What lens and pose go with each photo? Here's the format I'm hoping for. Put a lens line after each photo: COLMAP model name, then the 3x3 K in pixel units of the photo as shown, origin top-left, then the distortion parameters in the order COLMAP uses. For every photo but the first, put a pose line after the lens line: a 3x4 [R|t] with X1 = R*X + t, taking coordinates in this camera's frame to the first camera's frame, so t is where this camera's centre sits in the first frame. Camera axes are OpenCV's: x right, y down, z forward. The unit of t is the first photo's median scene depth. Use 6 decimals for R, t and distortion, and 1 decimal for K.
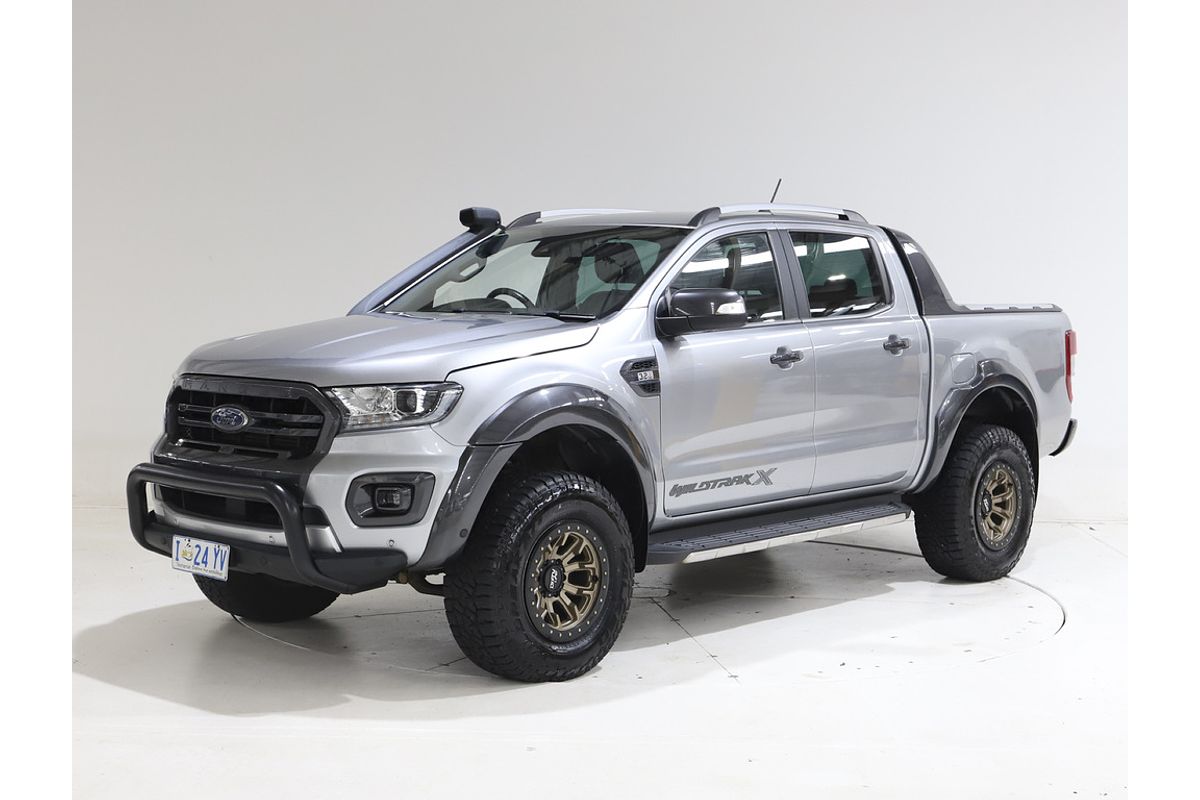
lens RADIAL K [[1610.4, 0, 593.1], [0, 1610.4, 397.3], [0, 0, 1]] dist [0.035423, 0.000000]
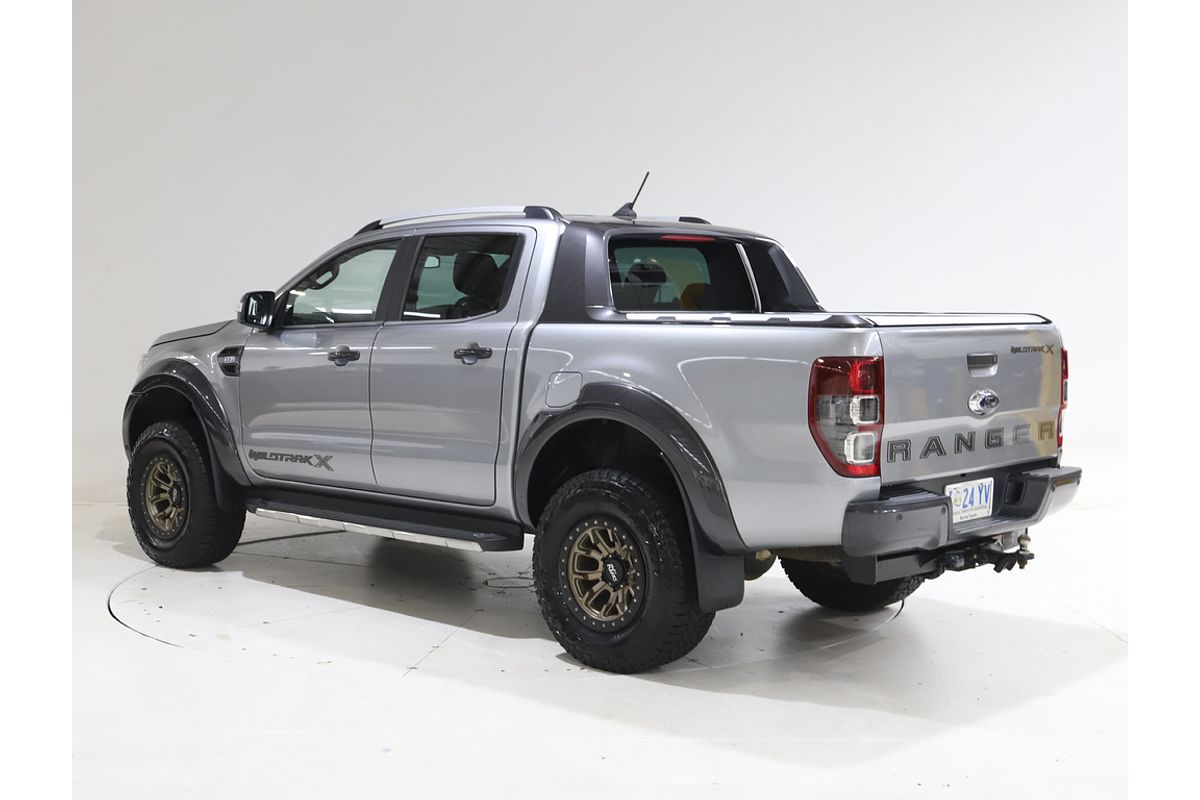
lens RADIAL K [[1498.3, 0, 598.3], [0, 1498.3, 392.6], [0, 0, 1]] dist [0.149949, 0.000000]
pose [[0.009016, 0.064553, -0.997874, 1.153413], [-0.064416, 0.995879, 0.063842, -0.077409], [0.997882, 0.063704, 0.013137, 1.184586]]
